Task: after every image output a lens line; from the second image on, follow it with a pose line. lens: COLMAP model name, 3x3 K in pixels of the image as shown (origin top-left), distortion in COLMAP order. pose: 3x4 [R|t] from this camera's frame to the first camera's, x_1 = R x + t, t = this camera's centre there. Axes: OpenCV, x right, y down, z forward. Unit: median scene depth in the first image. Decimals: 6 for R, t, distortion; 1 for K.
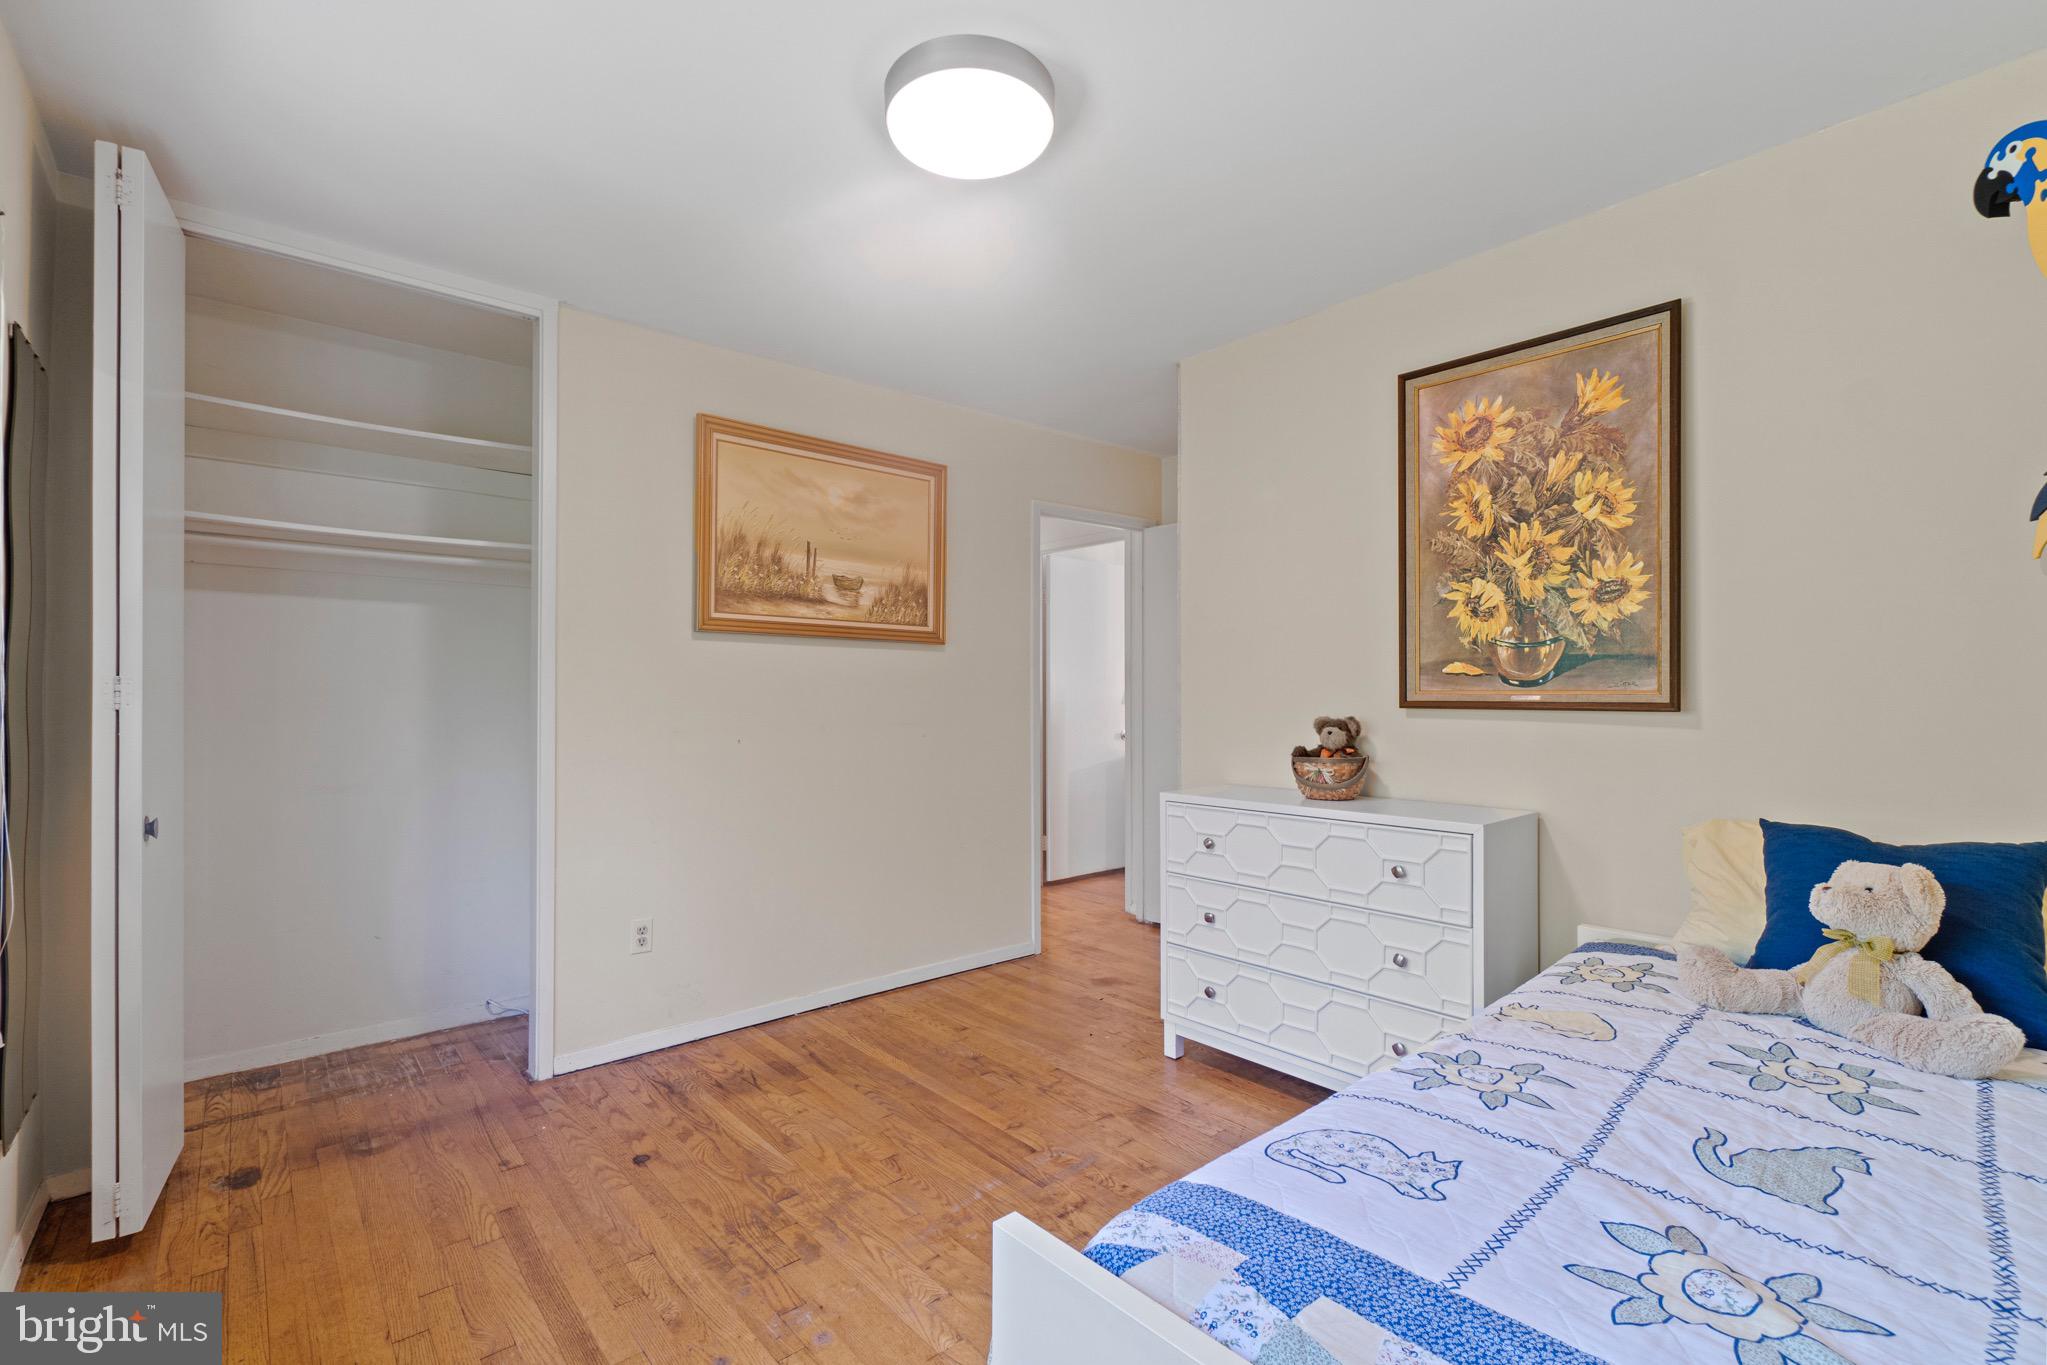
lens RADIAL K [[893.4, 0, 1007.2], [0, 893.4, 690.7], [0, 0, 1]] dist [0.001078, 0.000293]
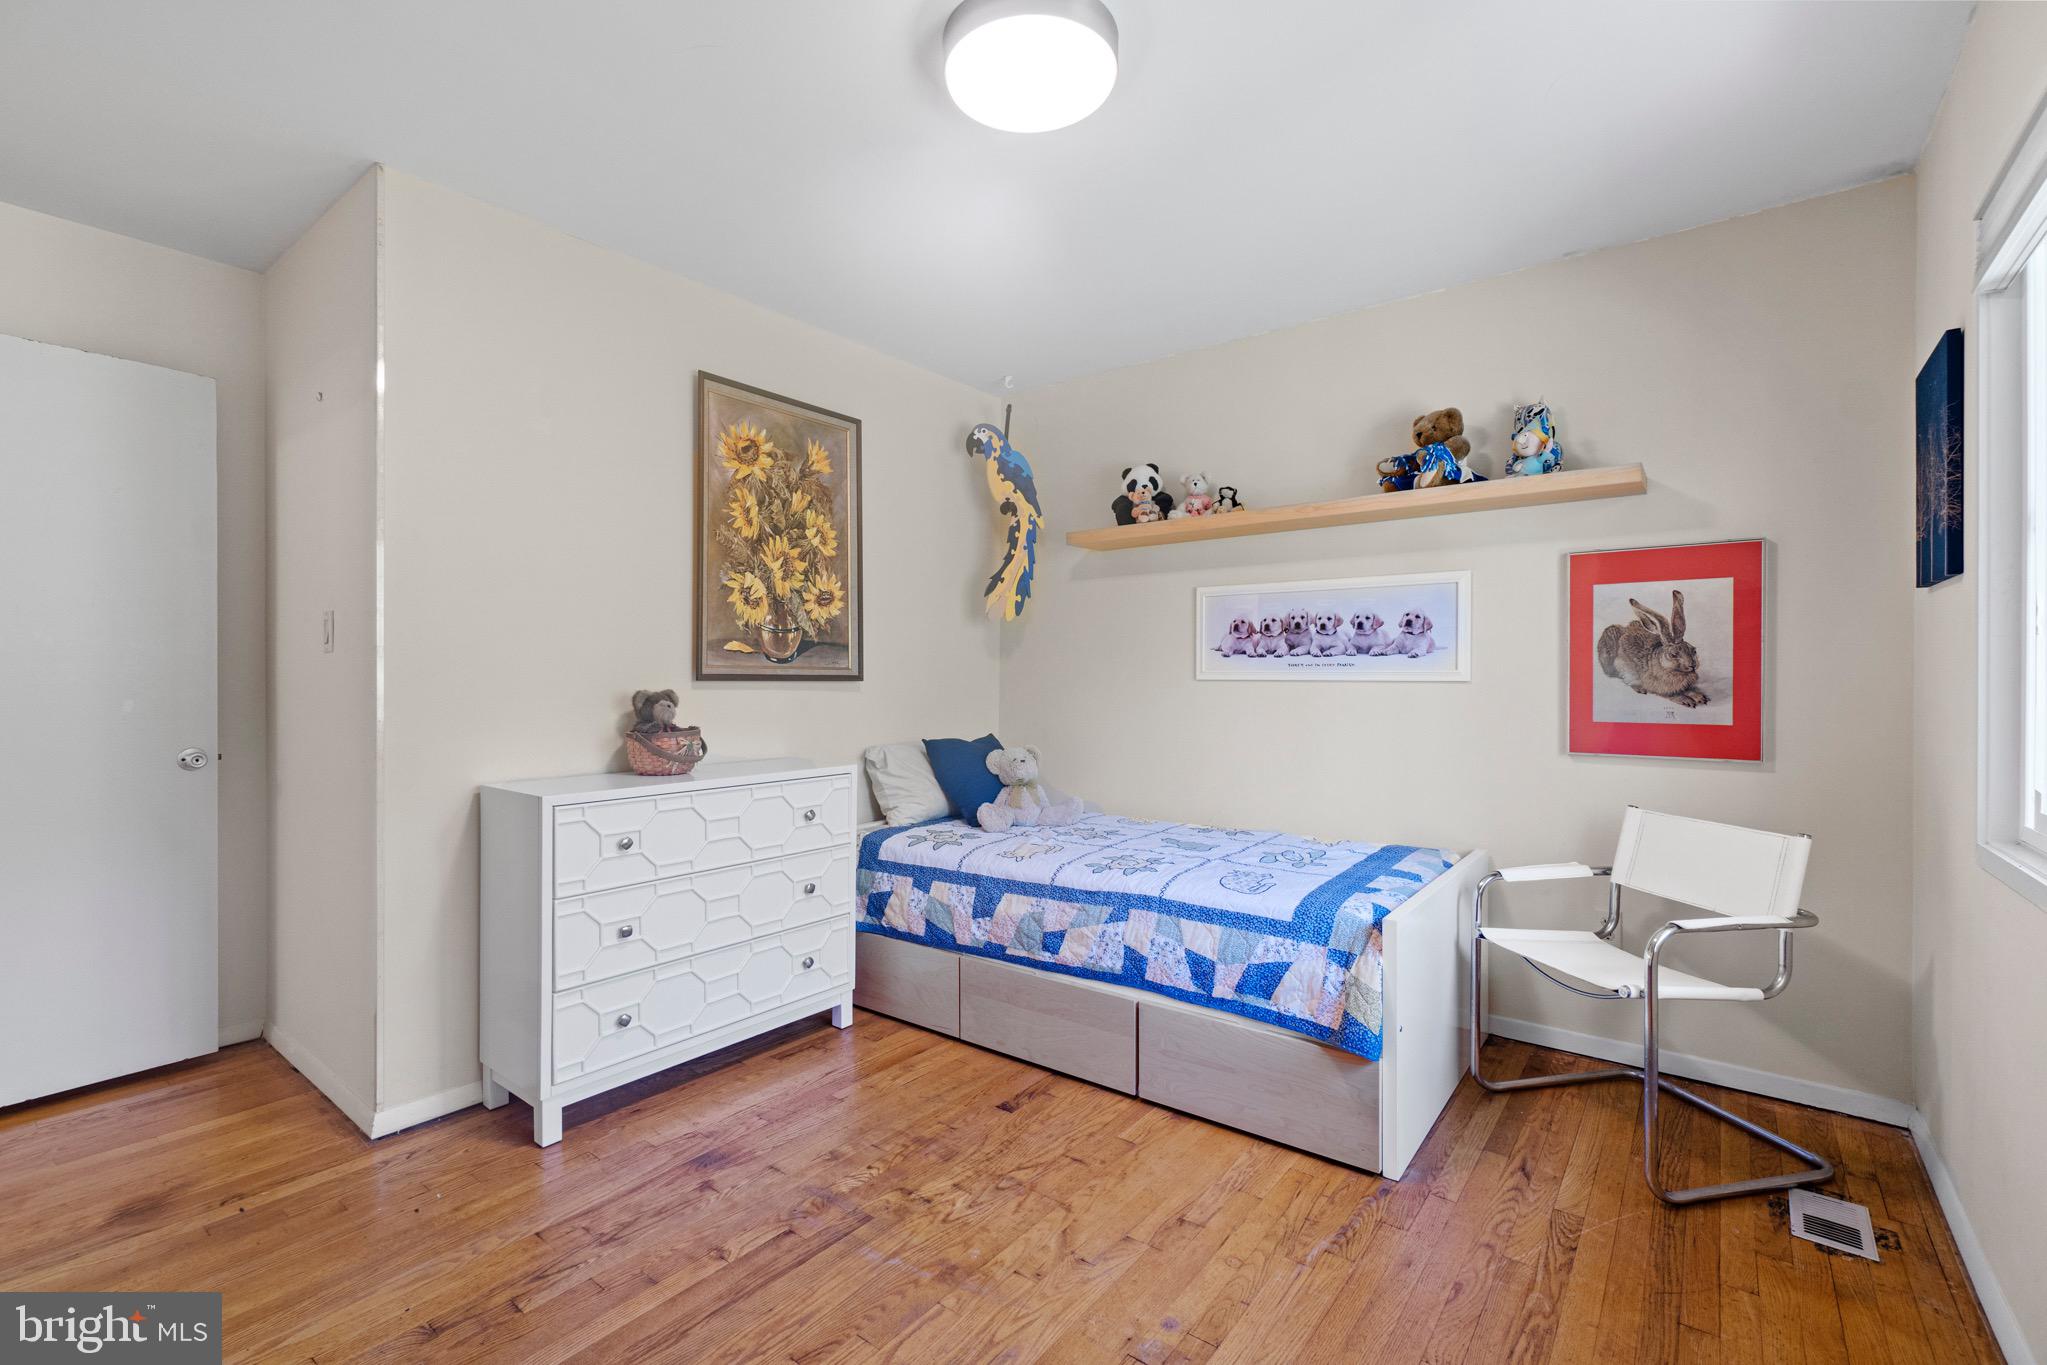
lens RADIAL K [[893.4, 0, 1007.2], [0, 893.4, 690.7], [0, 0, 1]] dist [0.001078, 0.000293]
pose [[-0.186417, -0.010817, 0.982411, -0.754050], [-0.005100, 0.999937, 0.010043, 0.020745], [-0.982457, -0.003138, -0.186461, 0.917521]]
